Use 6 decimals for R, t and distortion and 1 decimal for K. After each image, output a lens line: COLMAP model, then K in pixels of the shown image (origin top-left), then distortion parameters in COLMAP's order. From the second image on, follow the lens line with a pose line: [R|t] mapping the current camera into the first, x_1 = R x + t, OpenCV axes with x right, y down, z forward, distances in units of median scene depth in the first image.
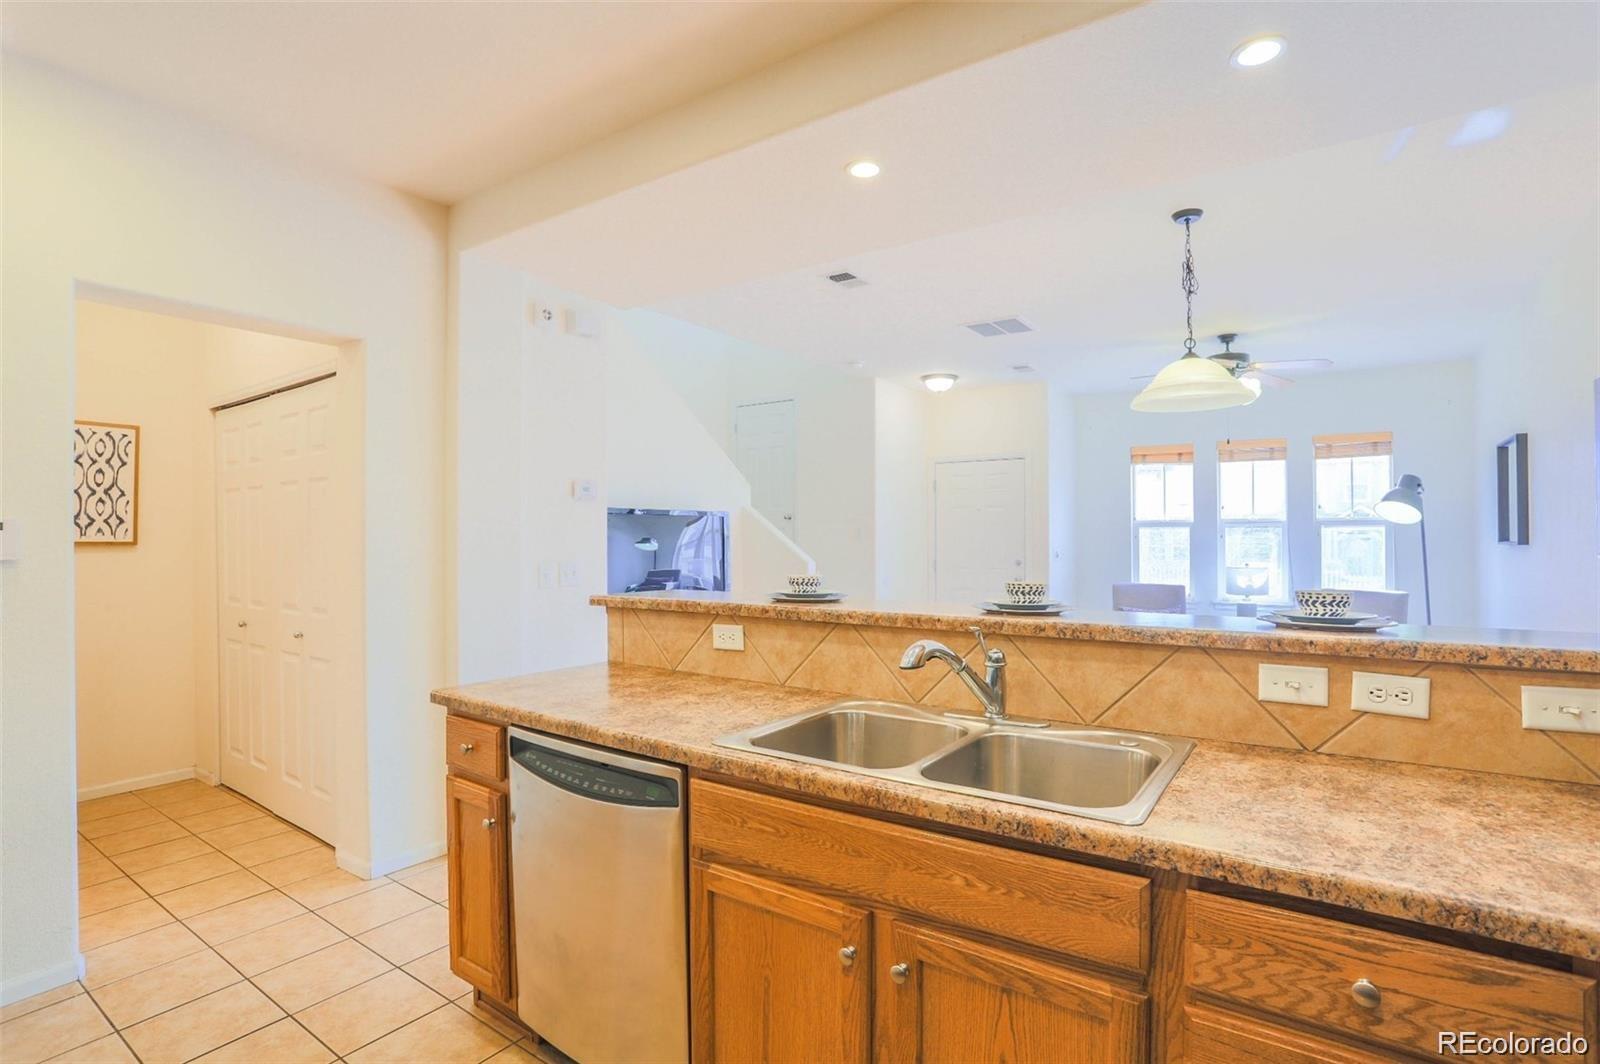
lens RADIAL K [[783.4, 0, 813.0], [0, 783.4, 522.2], [0, 0, 1]] dist [-0.071912, 0.029305]
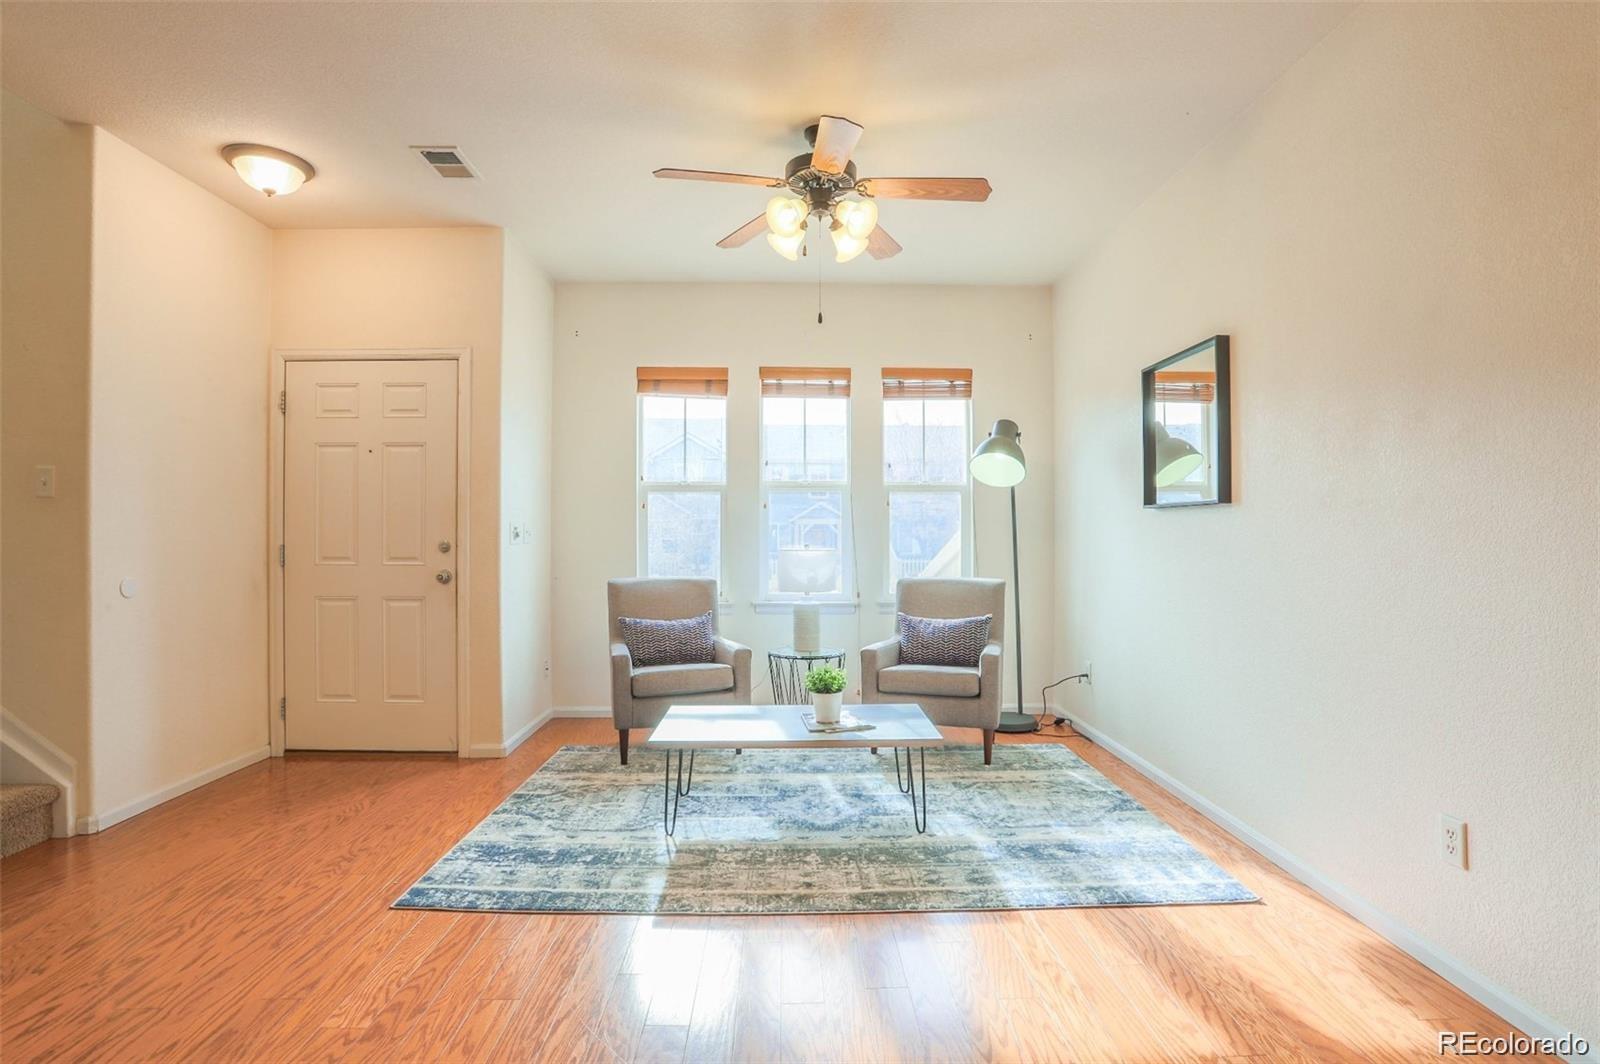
lens RADIAL K [[783.4, 0, 809.0], [0, 783.4, 525.6], [0, 0, 1]] dist [-0.071912, 0.029305]
pose [[0.805486, 0.003832, 0.592602, 0.281888], [-0.010155, 0.999922, 0.007337, 0.057581], [-0.592527, -0.011928, 0.805462, 0.775413]]
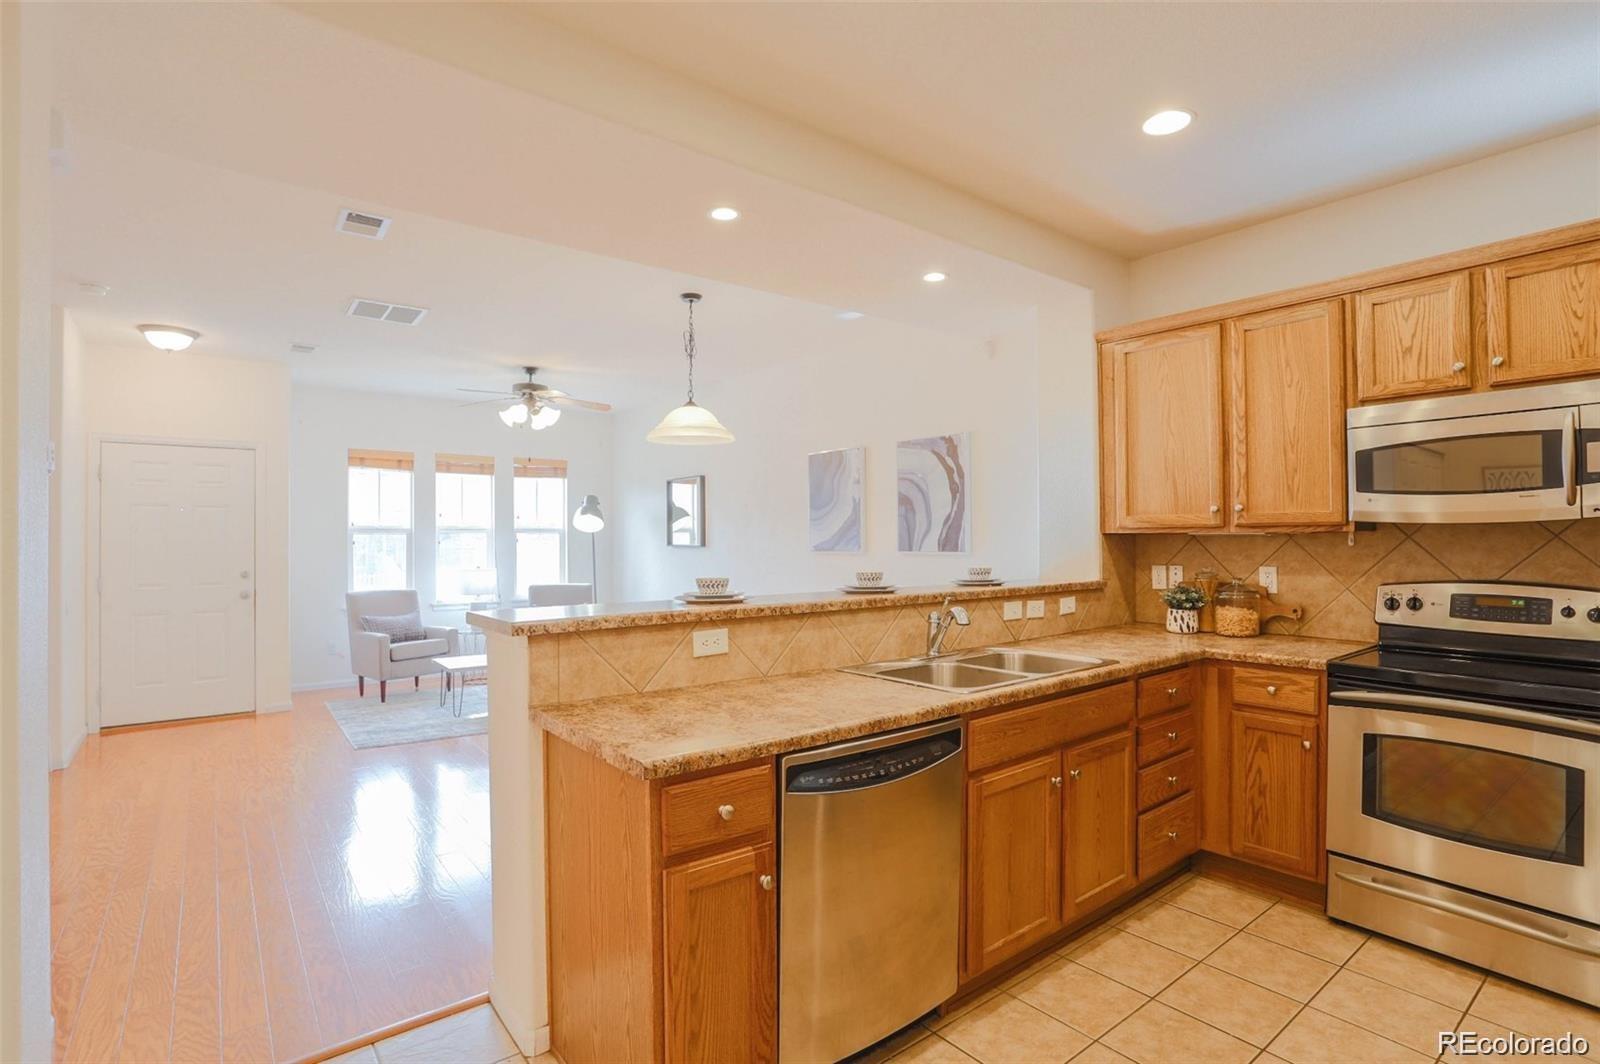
lens RADIAL K [[783.4, 0, 805.1], [0, 783.4, 532.5], [0, 0, 1]] dist [-0.071912, 0.029305]
pose [[0.293986, 0.007422, 0.955781, -0.639378], [-0.011710, 0.999923, -0.004163, 0.005706], [-0.955738, -0.009969, 0.294050, 0.369864]]
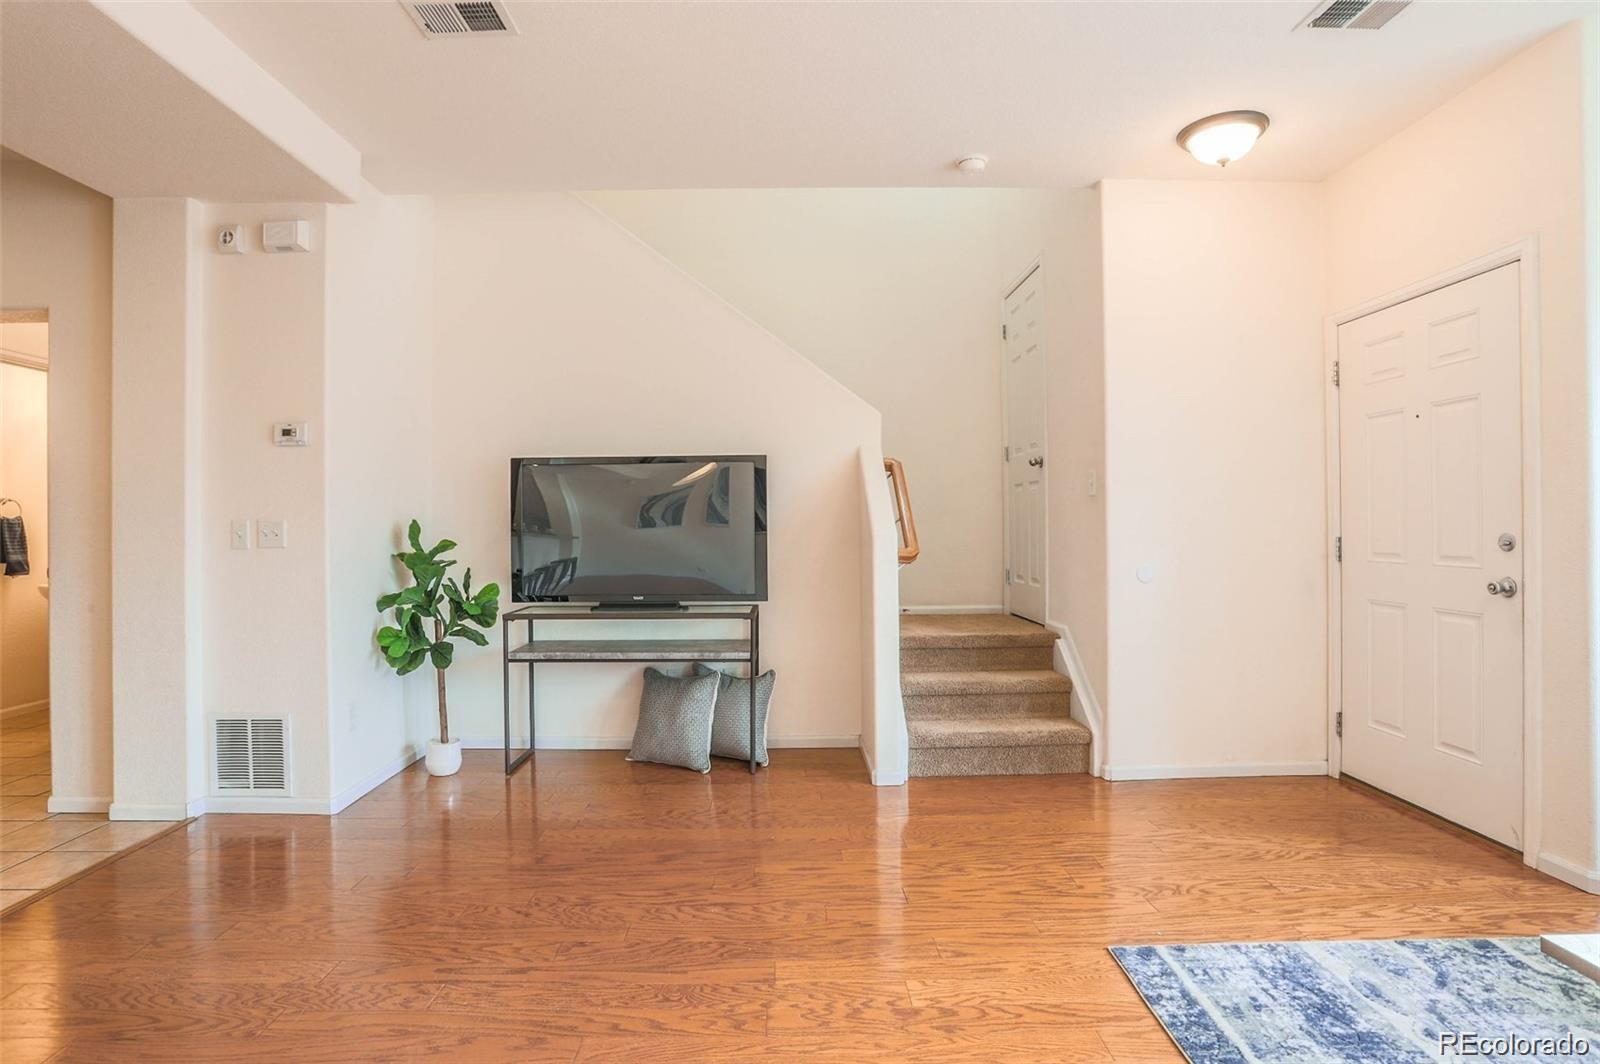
lens RADIAL K [[783.4, 0, 796.4], [0, 783.4, 538.0], [0, 0, 1]] dist [-0.071912, 0.029305]
pose [[0.573274, -0.001679, -0.819362, 0.695775], [0.022072, 0.999667, 0.013395, 0.071220], [0.819066, -0.025764, 0.573120, 0.984272]]
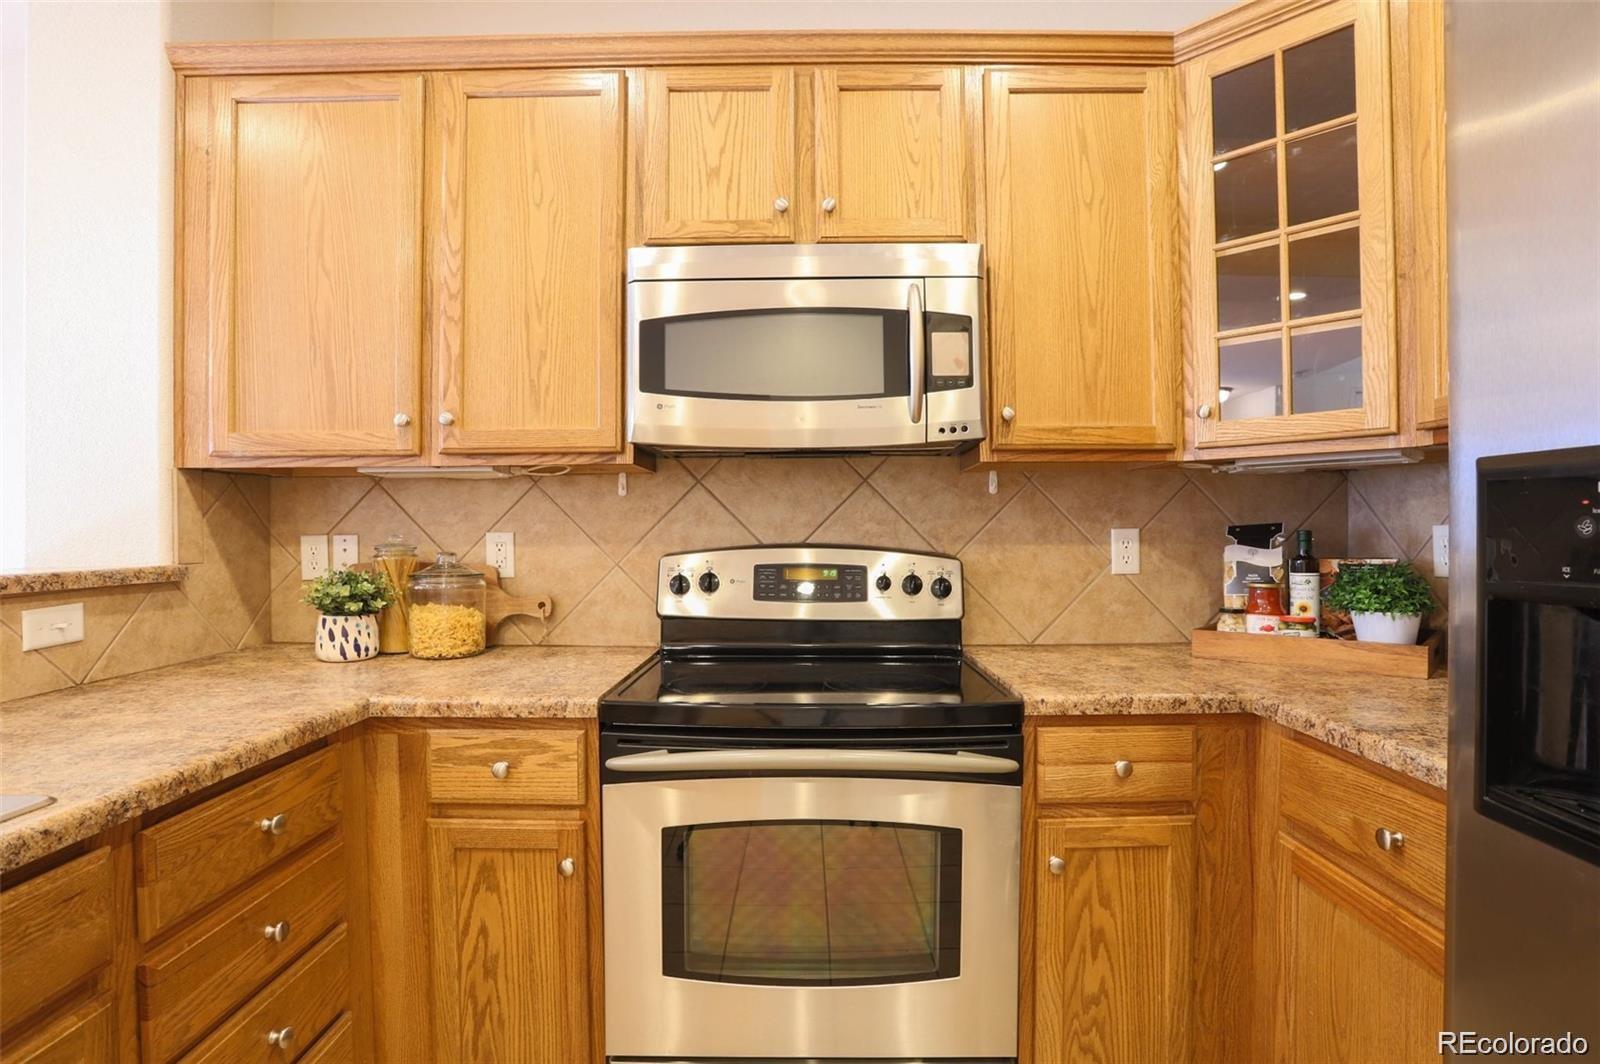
lens RADIAL K [[783.4, 0, 806.1], [0, 783.4, 533.4], [0, 0, 1]] dist [-0.071912, 0.029305]
pose [[-0.565253, 0.001039, 0.824917, -0.189959], [-0.008464, 0.999939, -0.007059, 0.038066], [-0.824874, -0.010972, -0.565210, 0.244591]]
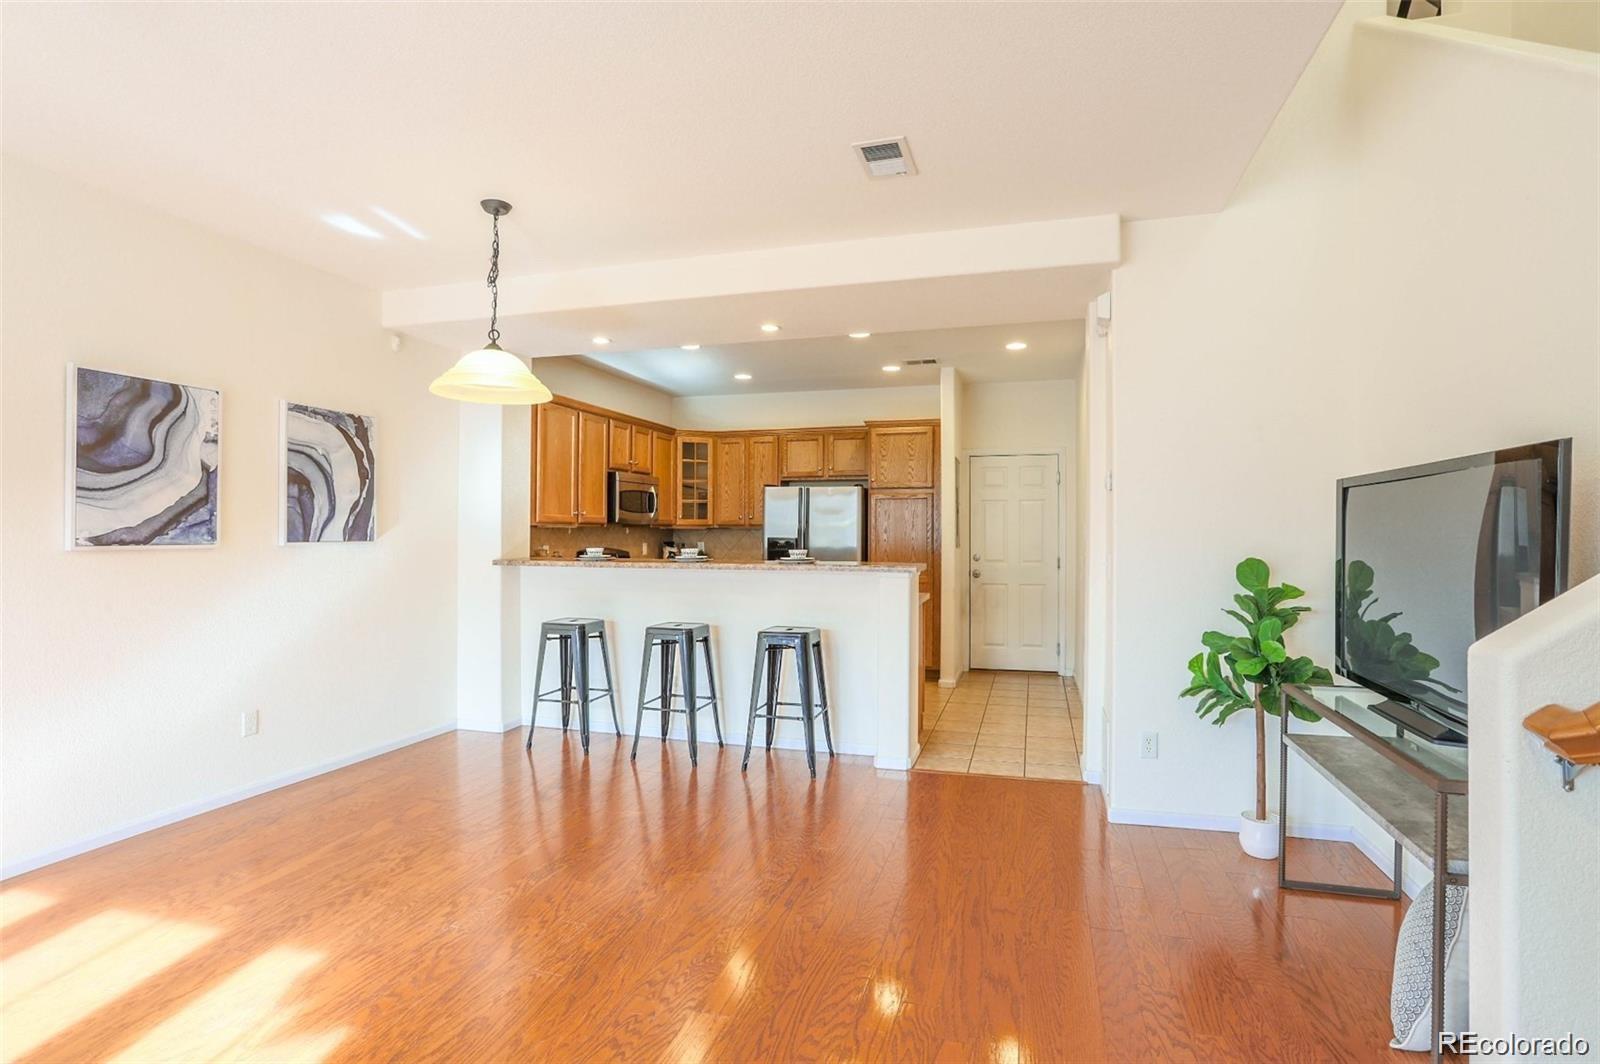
lens RADIAL K [[783.4, 0, 813.3], [0, 783.4, 533.3], [0, 0, 1]] dist [-0.071912, 0.029305]
pose [[-0.947253, -0.002373, -0.320479, 0.361515], [0.002606, 0.999882, -0.015106, 0.035668], [0.320477, -0.015145, -0.947135, 1.814944]]
